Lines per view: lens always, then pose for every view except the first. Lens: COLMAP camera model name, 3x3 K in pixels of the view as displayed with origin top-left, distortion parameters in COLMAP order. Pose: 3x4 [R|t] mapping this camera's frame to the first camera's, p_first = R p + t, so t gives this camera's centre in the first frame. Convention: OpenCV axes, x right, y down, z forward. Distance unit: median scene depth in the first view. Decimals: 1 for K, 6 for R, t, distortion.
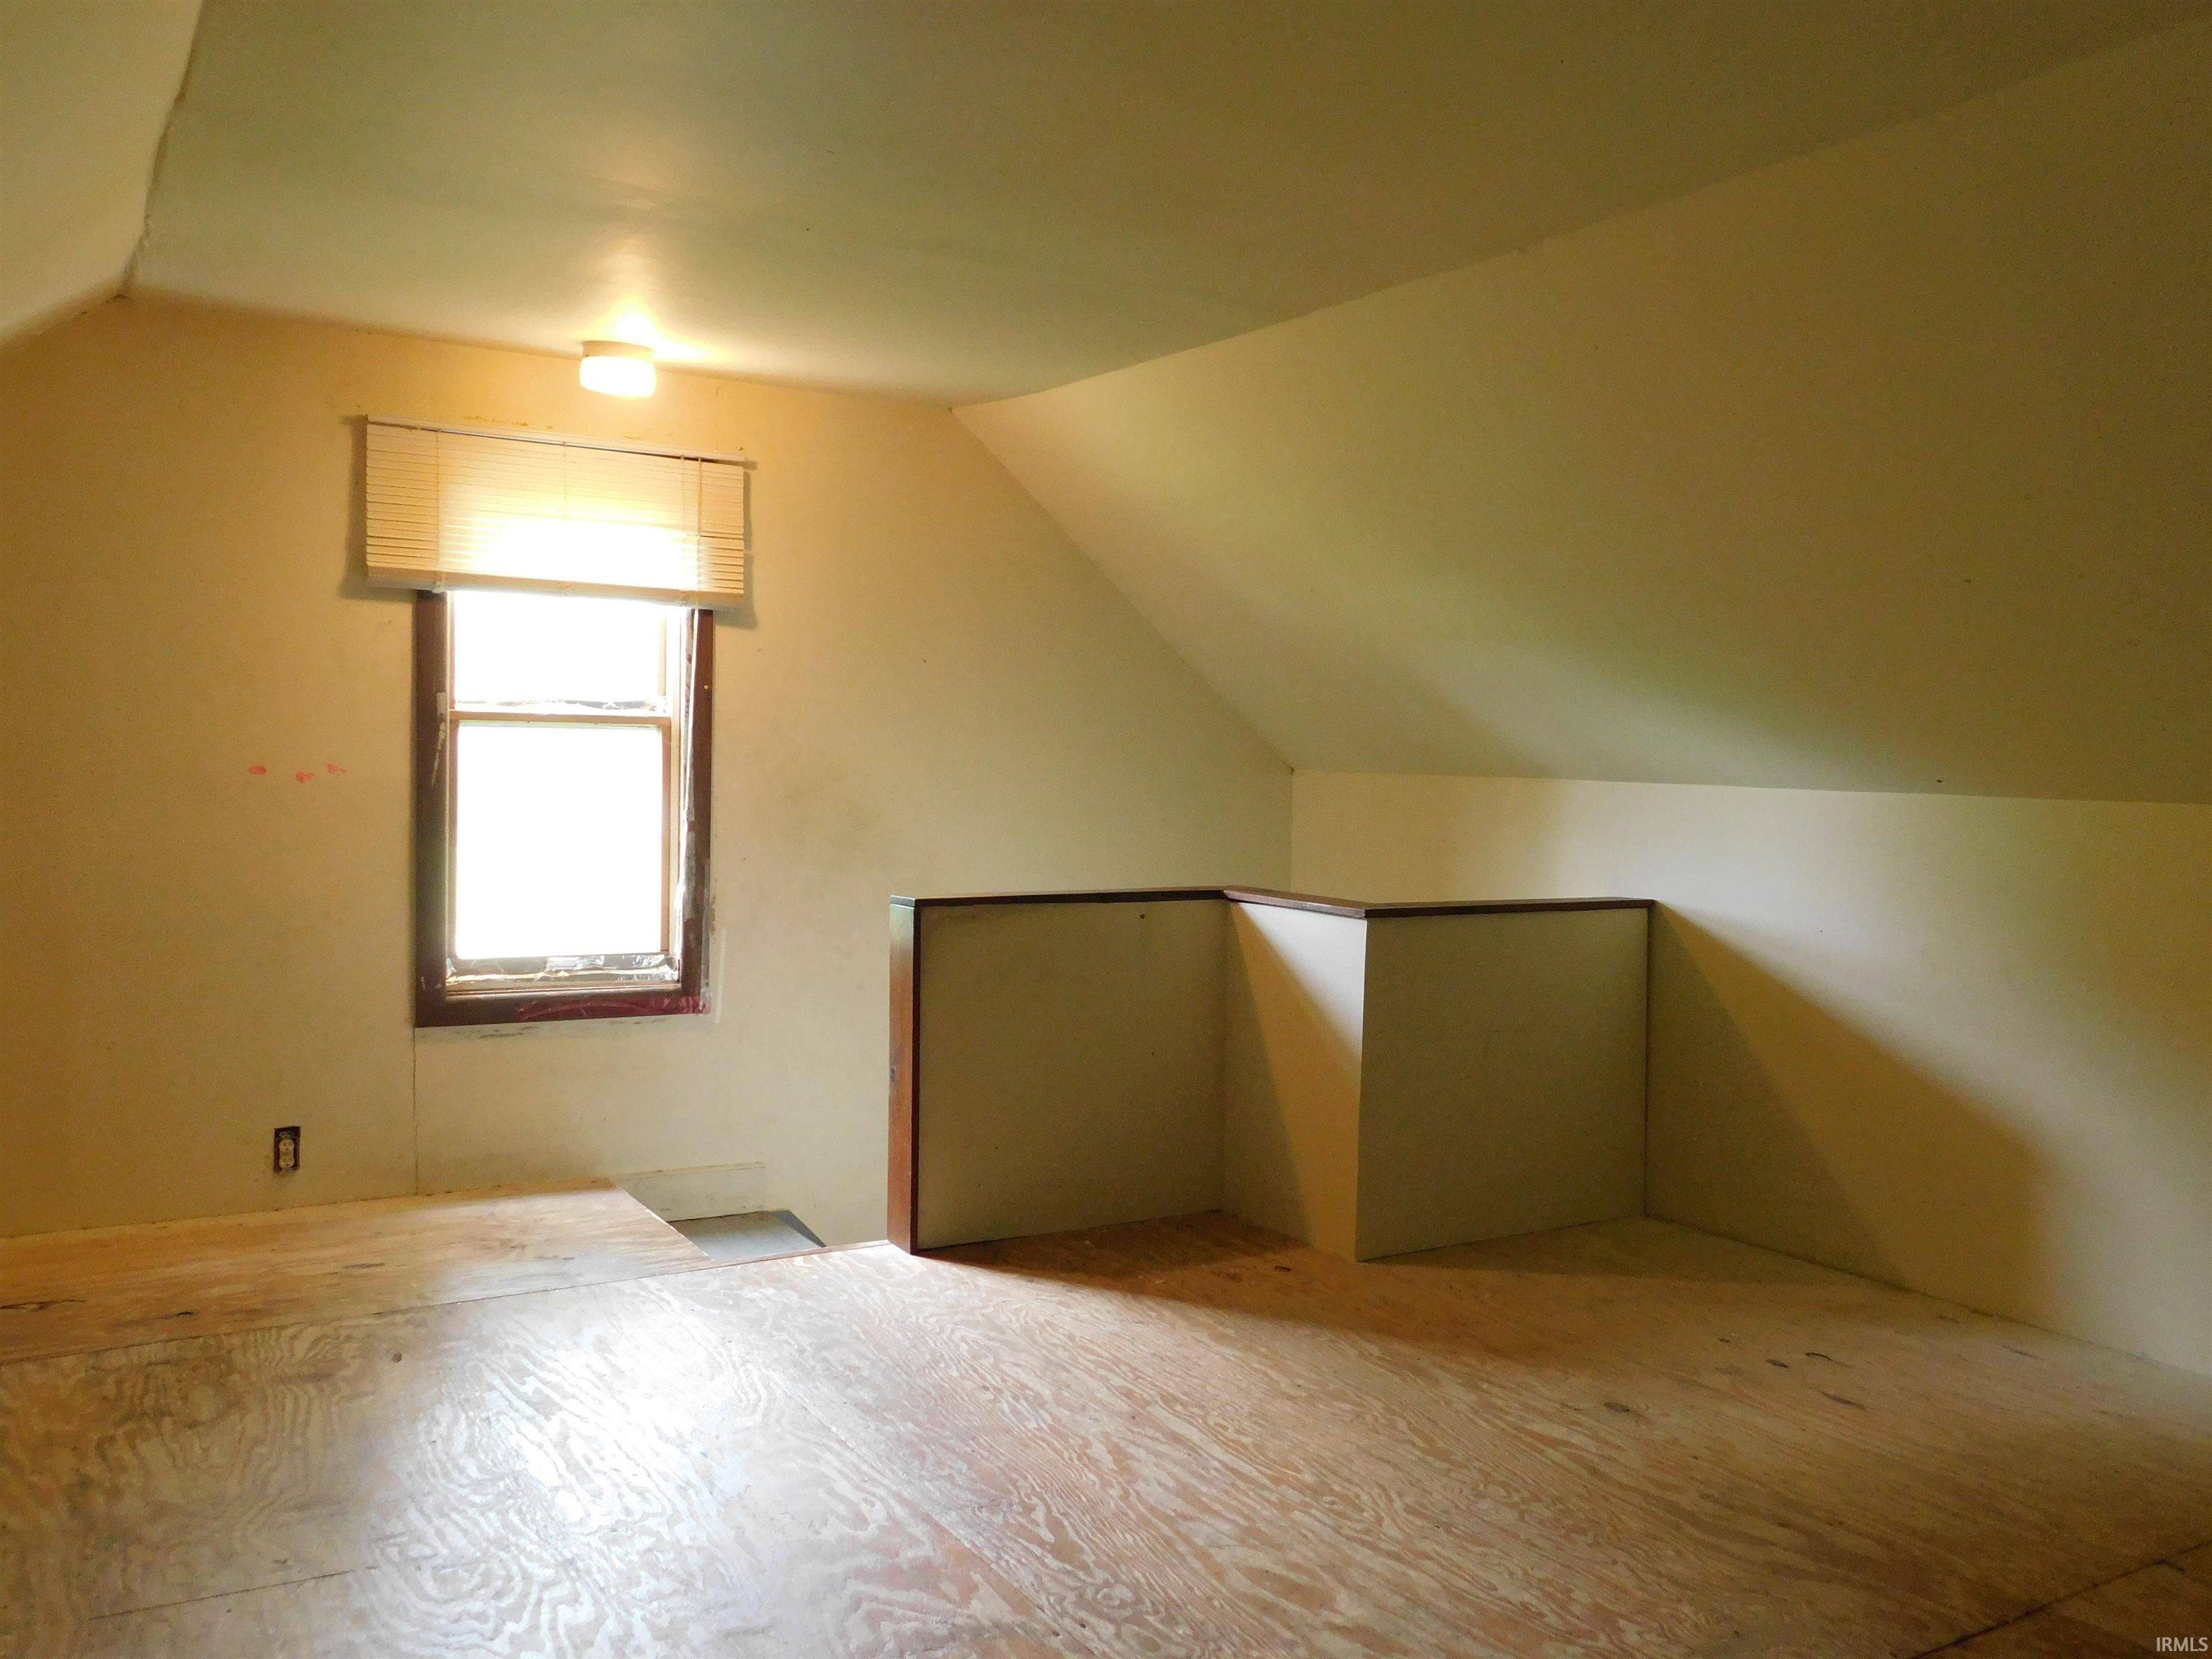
lens RADIAL K [[1819.0, 0, 1110.2], [0, 1819.0, 827.4], [0, 0, 1]] dist [0.004701, 0.004758]
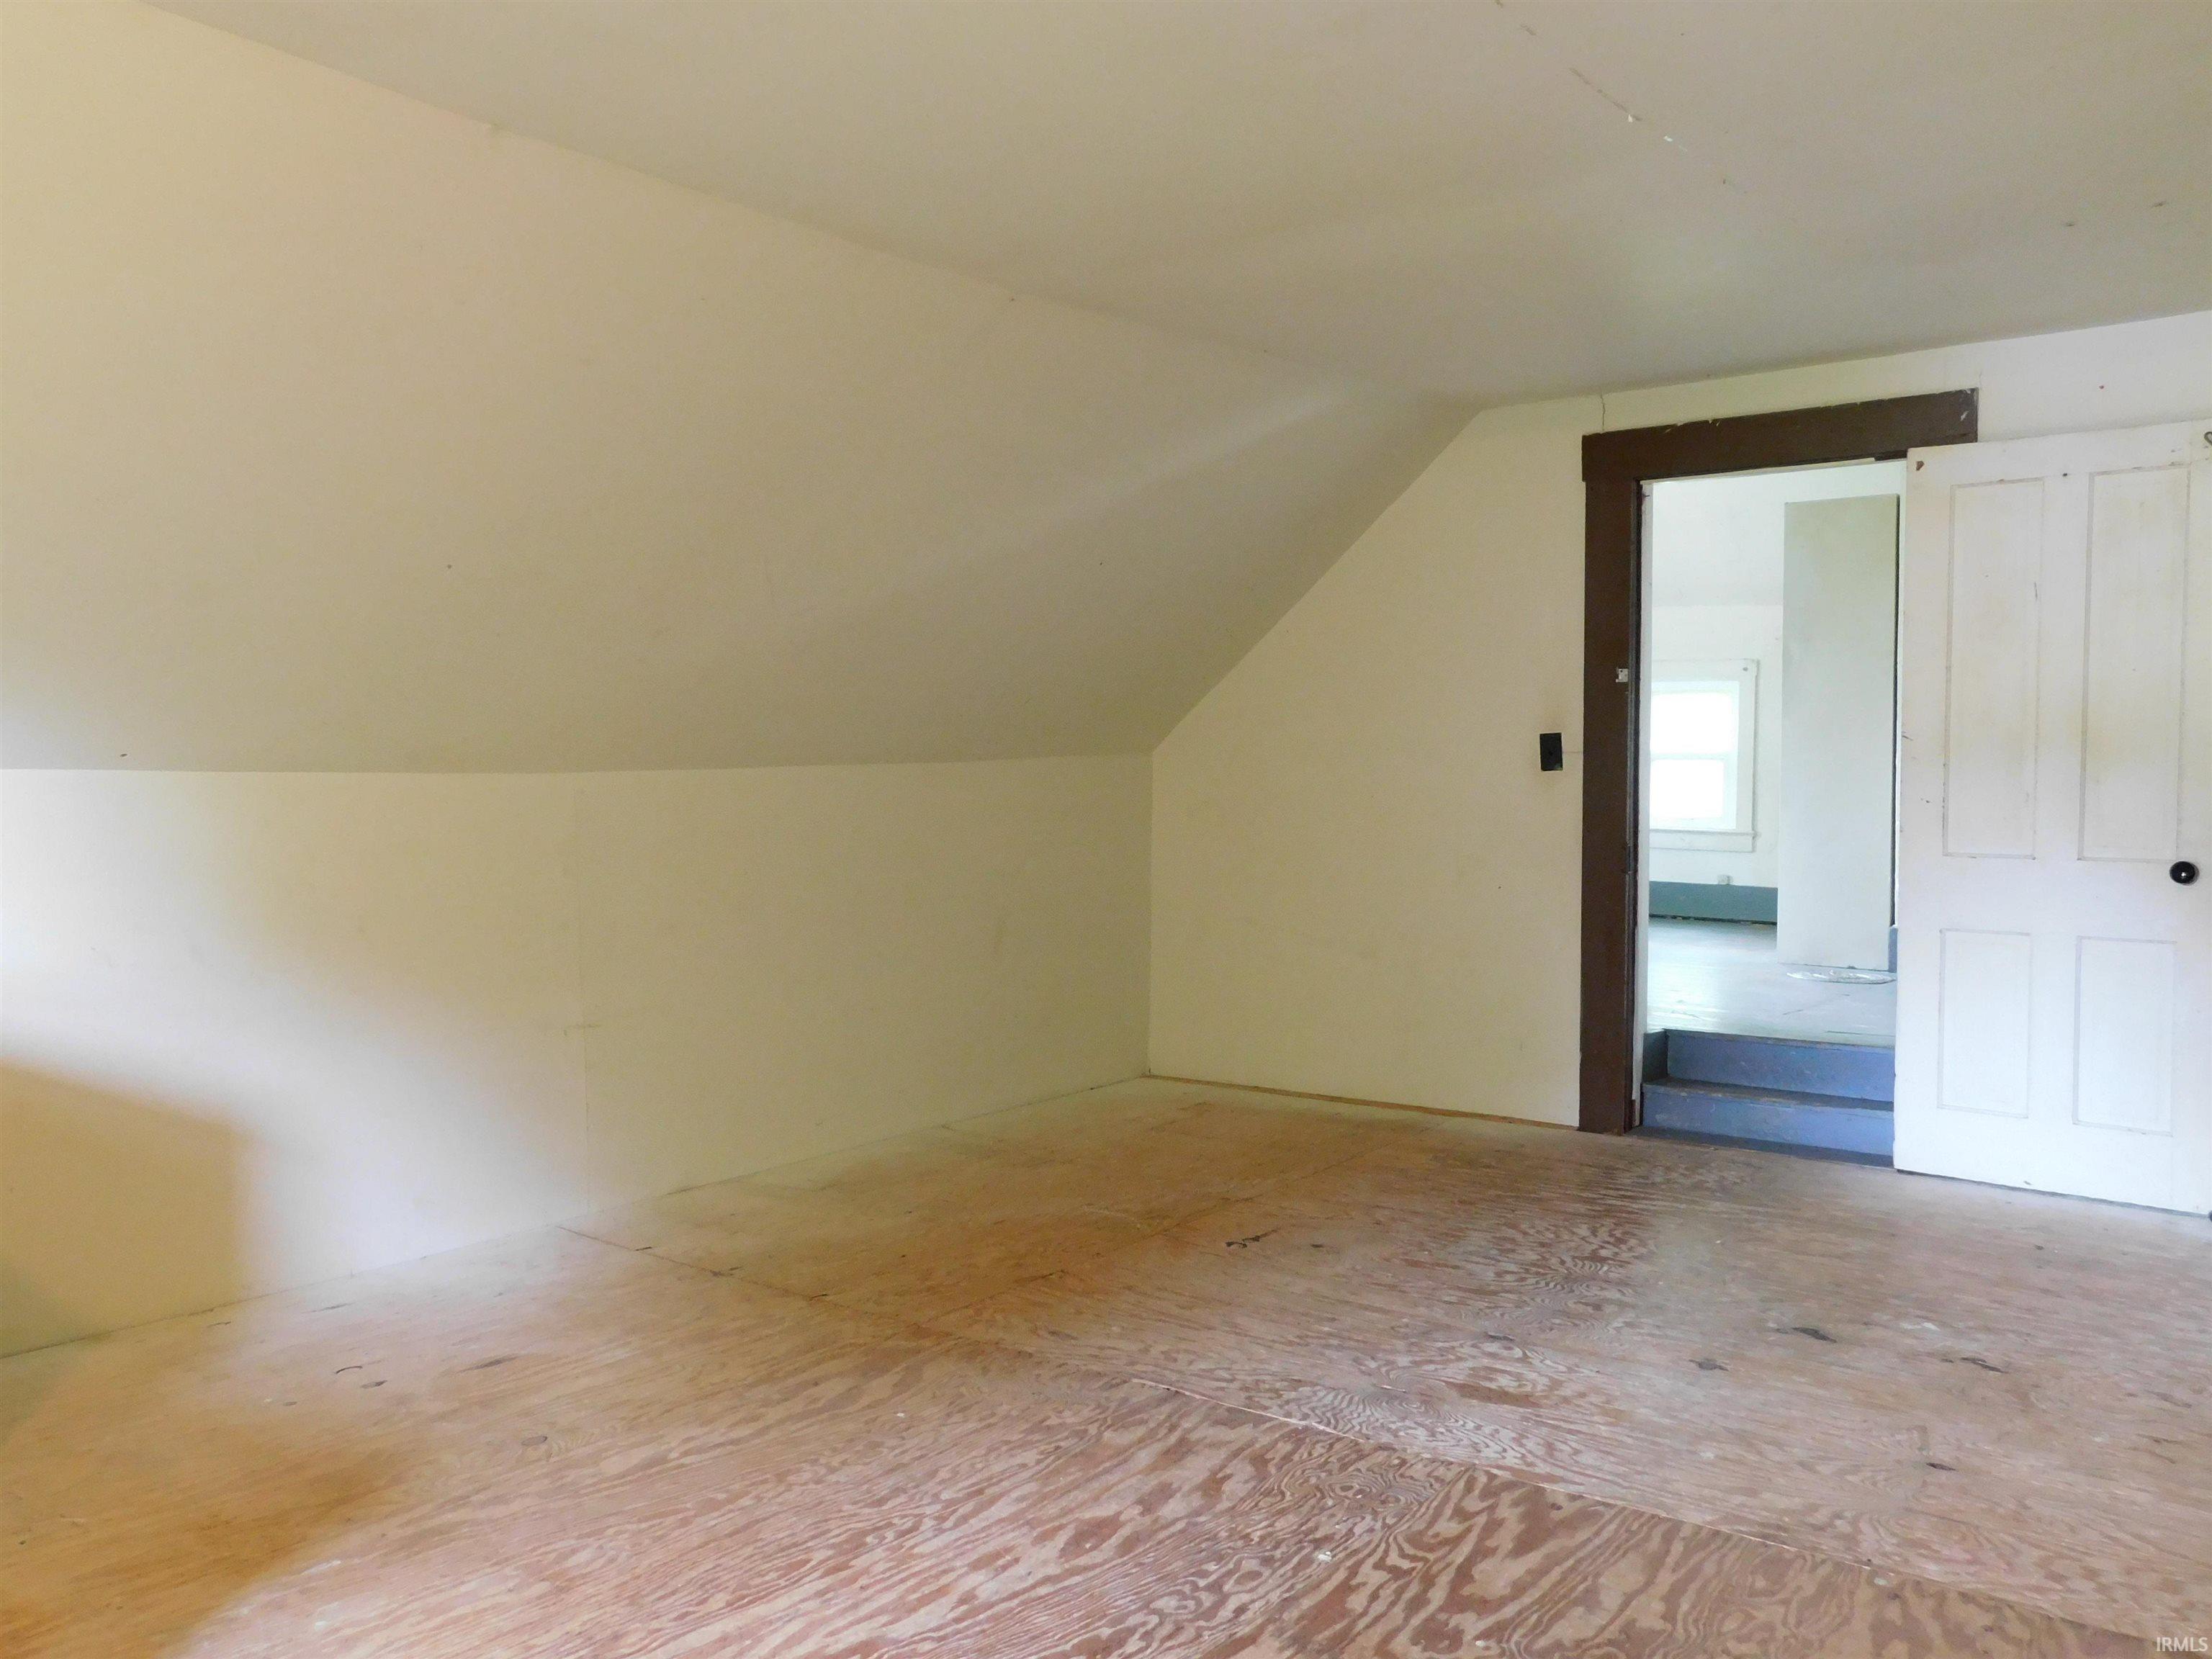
lens RADIAL K [[1819.0, 0, 1110.5], [0, 1819.0, 831.6], [0, 0, 1]] dist [0.004701, 0.004758]
pose [[-0.363639, -0.055238, 0.929901, -0.782460], [0.023536, 0.997377, 0.068450, -0.053038], [-0.931242, 0.046777, -0.361385, 1.228984]]
